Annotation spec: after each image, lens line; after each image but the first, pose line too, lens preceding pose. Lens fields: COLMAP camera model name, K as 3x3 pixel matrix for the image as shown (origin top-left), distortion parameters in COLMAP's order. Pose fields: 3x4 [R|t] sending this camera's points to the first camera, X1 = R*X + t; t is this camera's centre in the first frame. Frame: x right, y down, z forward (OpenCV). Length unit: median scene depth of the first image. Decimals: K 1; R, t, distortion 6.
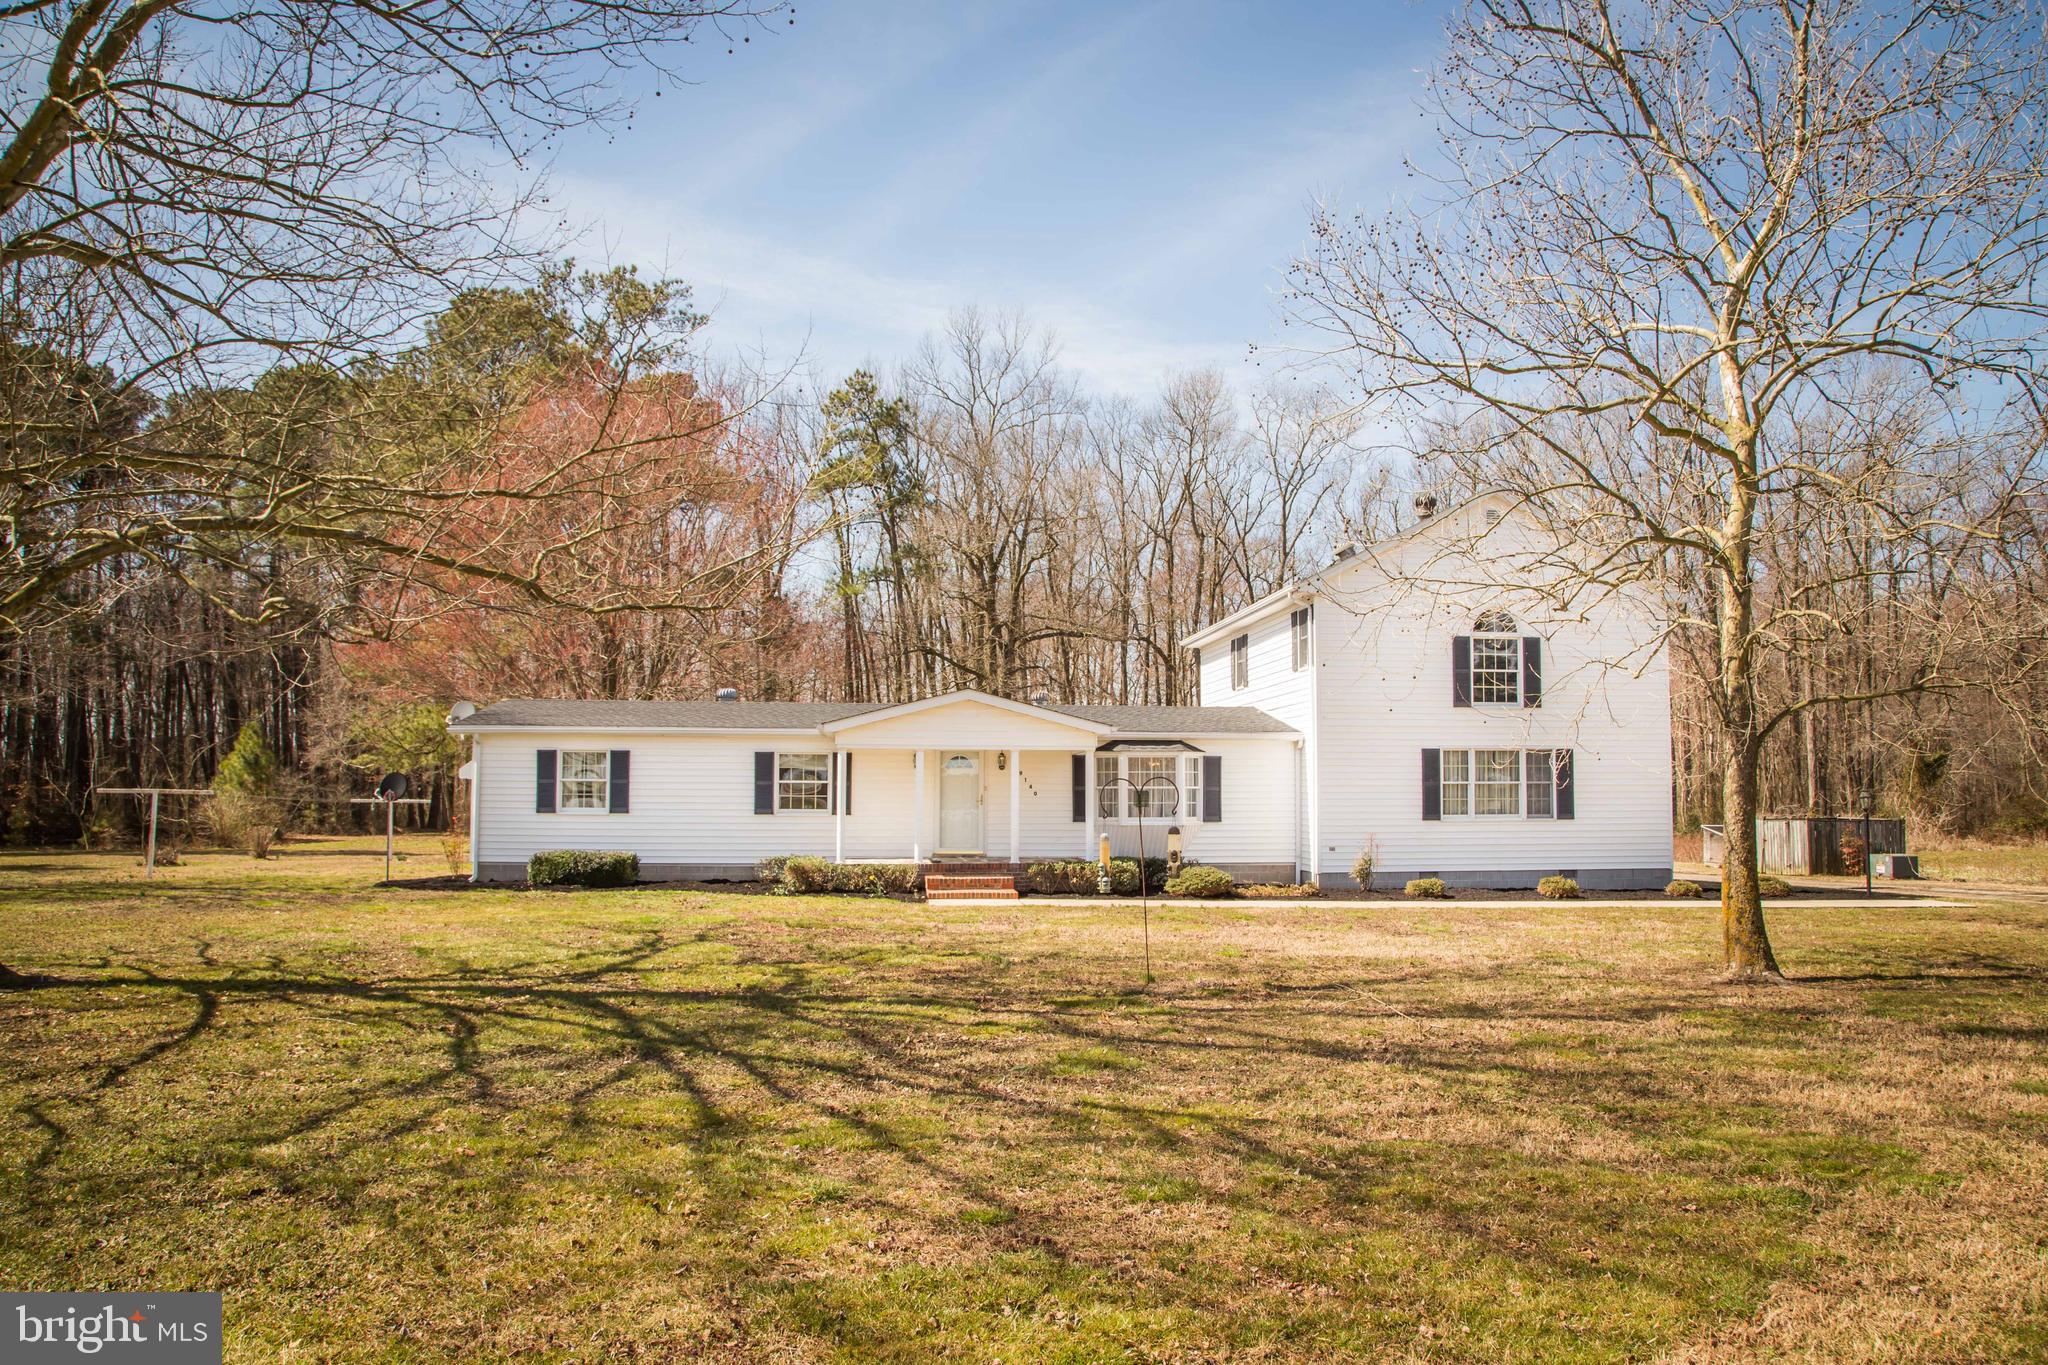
lens RADIAL K [[1443.5, 0, 1023.8], [0, 1443.5, 686.6], [0, 0, 1]] dist [-0.012236, -0.001150]
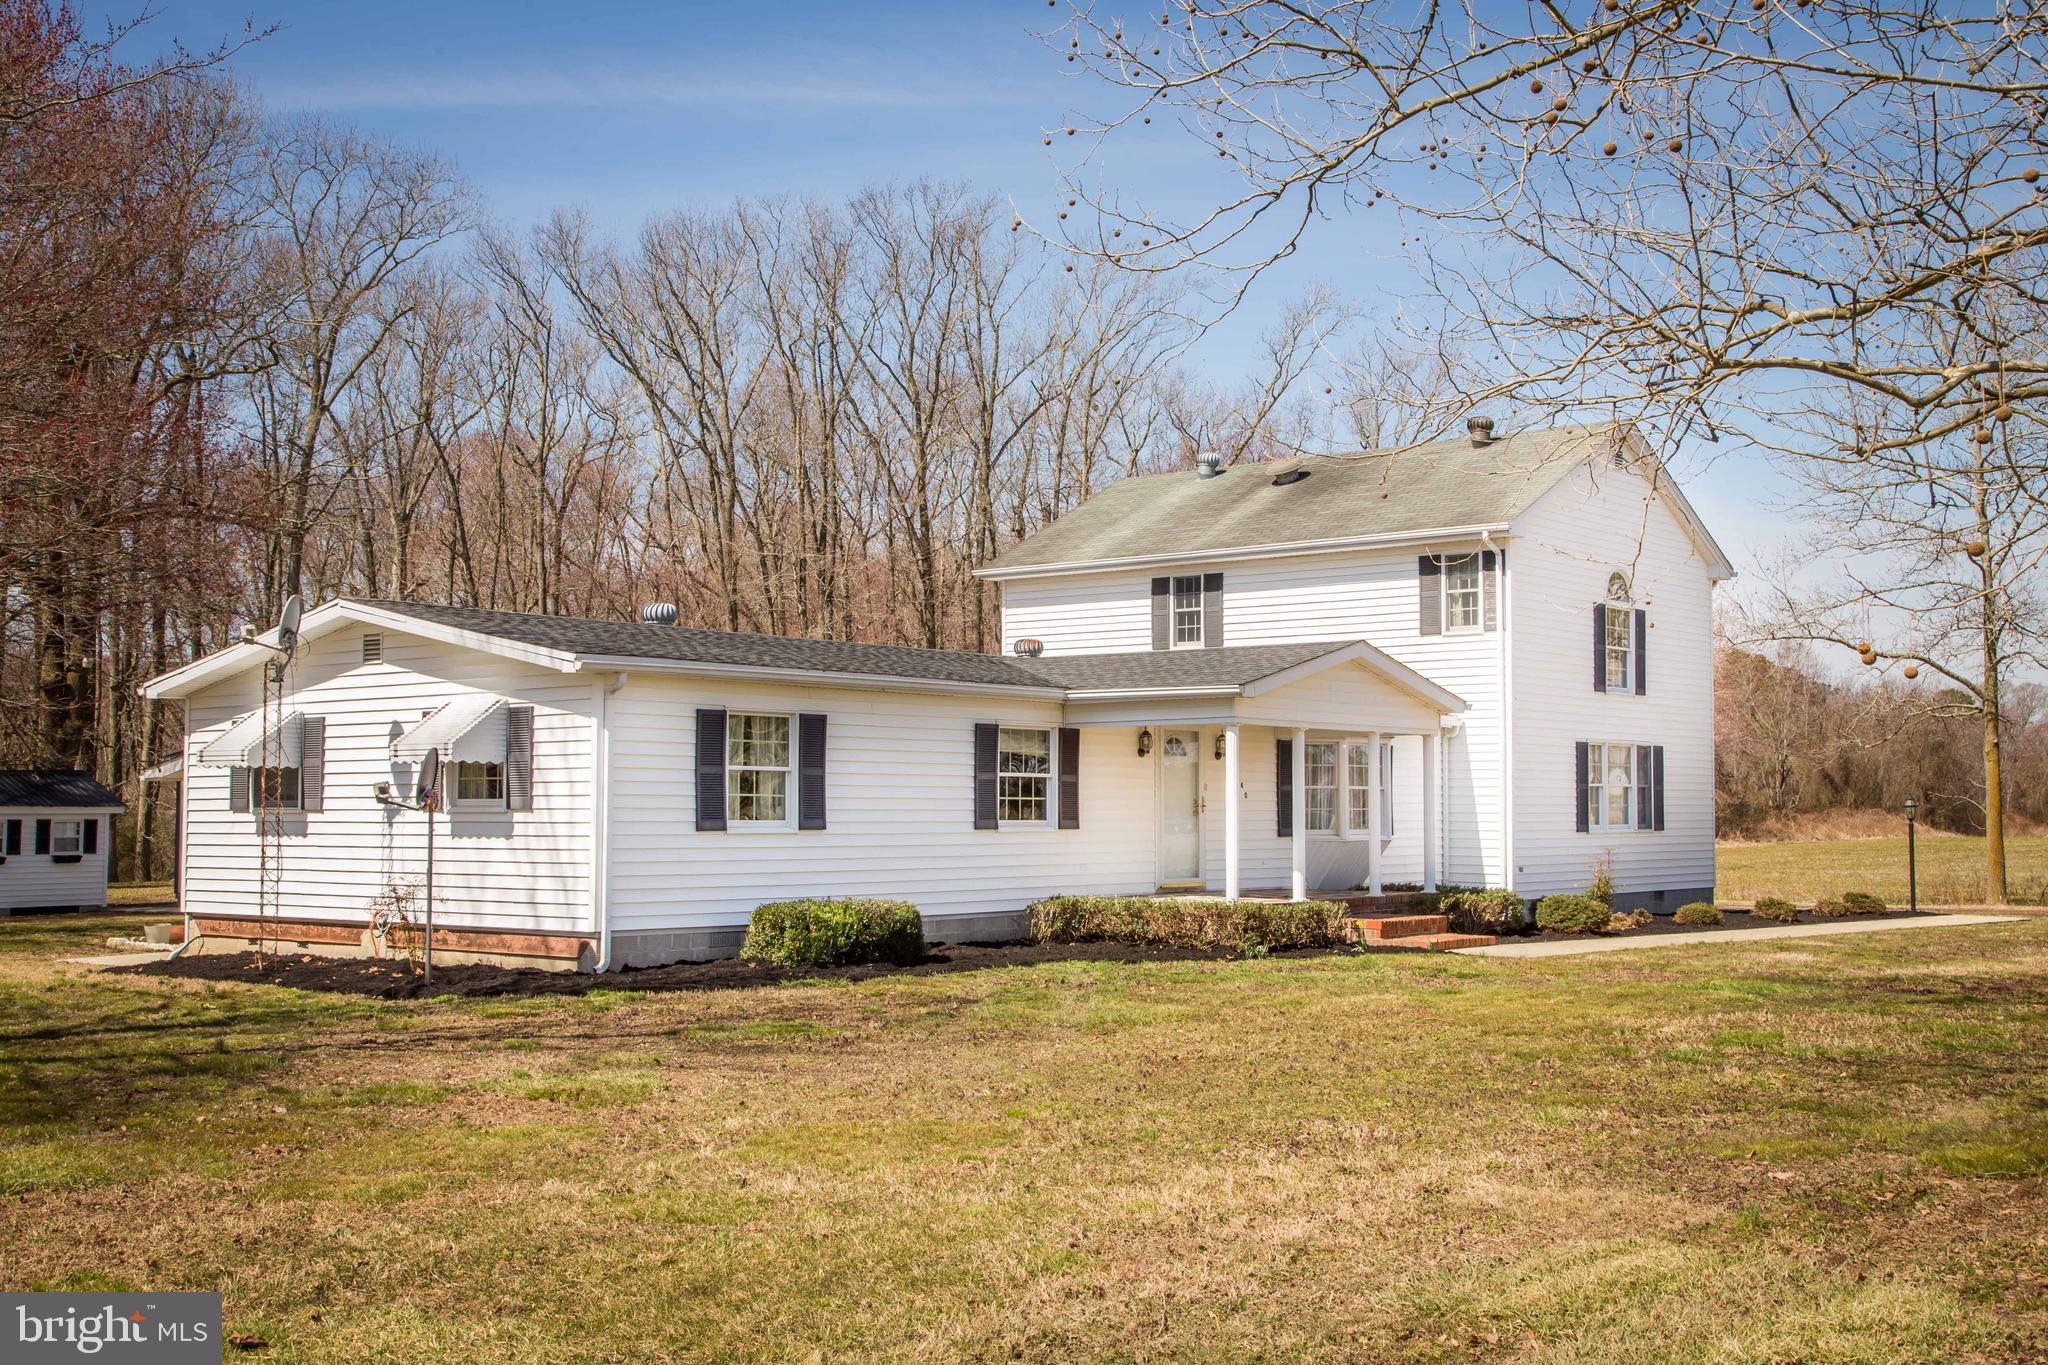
lens RADIAL K [[2116.4, 0, 1024.2], [0, 2116.4, 682.9], [0, 0, 1]] dist [0.007471, 0.000000]
pose [[0.720446, 0.039913, 0.692361, -0.765494], [-0.061133, 0.998111, 0.006074, 0.022392], [-0.690811, -0.046702, 0.721526, 0.368026]]
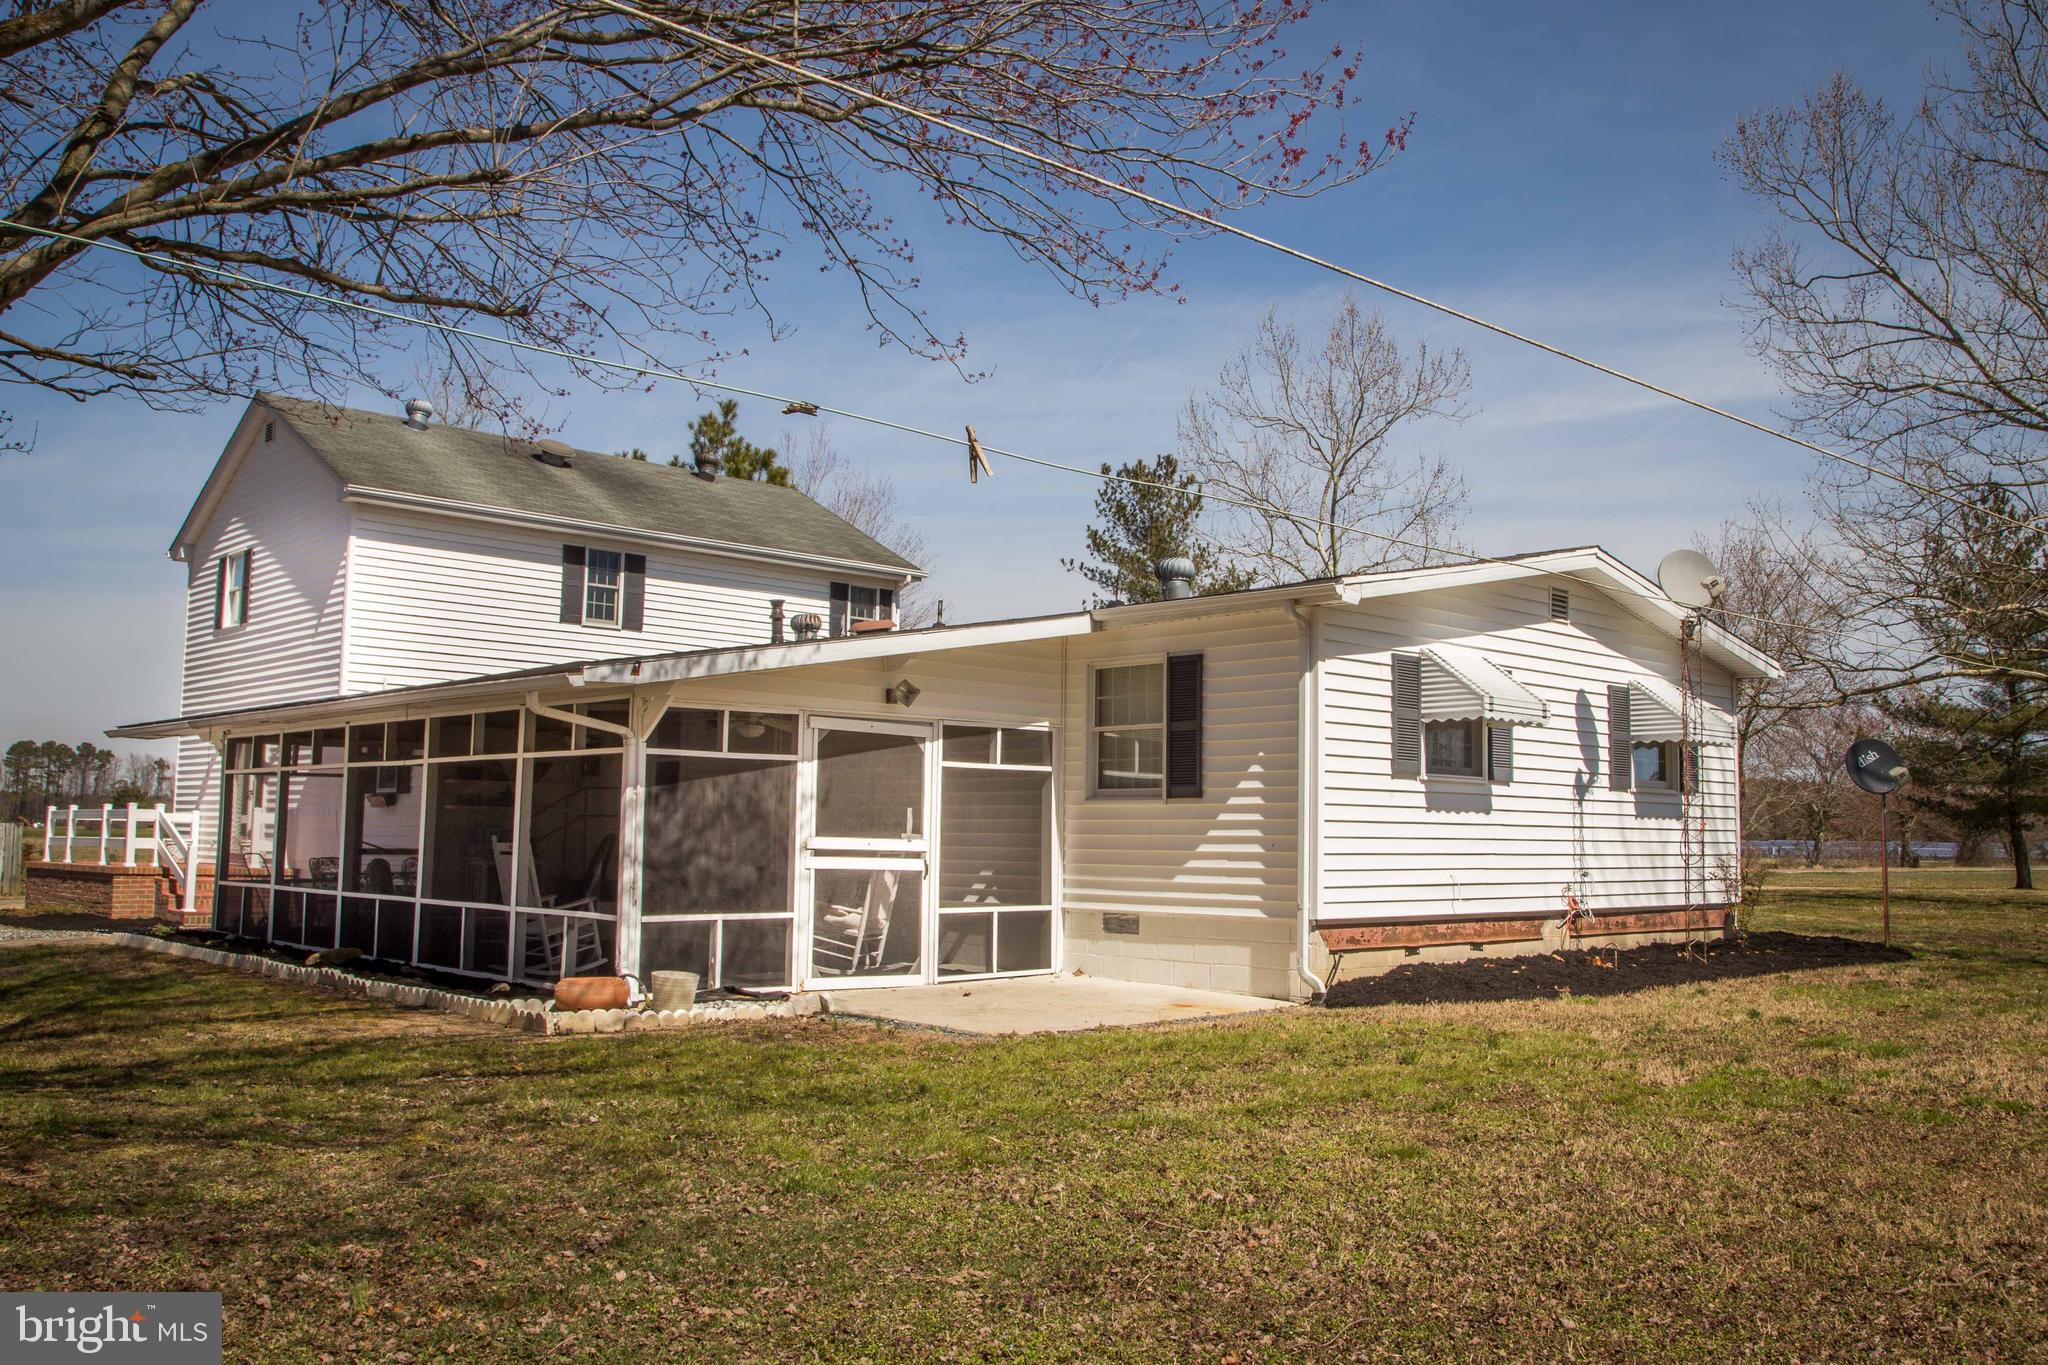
lens RADIAL K [[1678.8, 0, 1024.5], [0, 1678.8, 681.9], [0, 0, 1]] dist [0.000290, 0.000514]
pose [[-0.575339, 0.062138, 0.815551, -0.746984], [-0.091890, 0.985887, -0.139941, 0.154212], [-0.812737, -0.155454, -0.561510, 1.606578]]
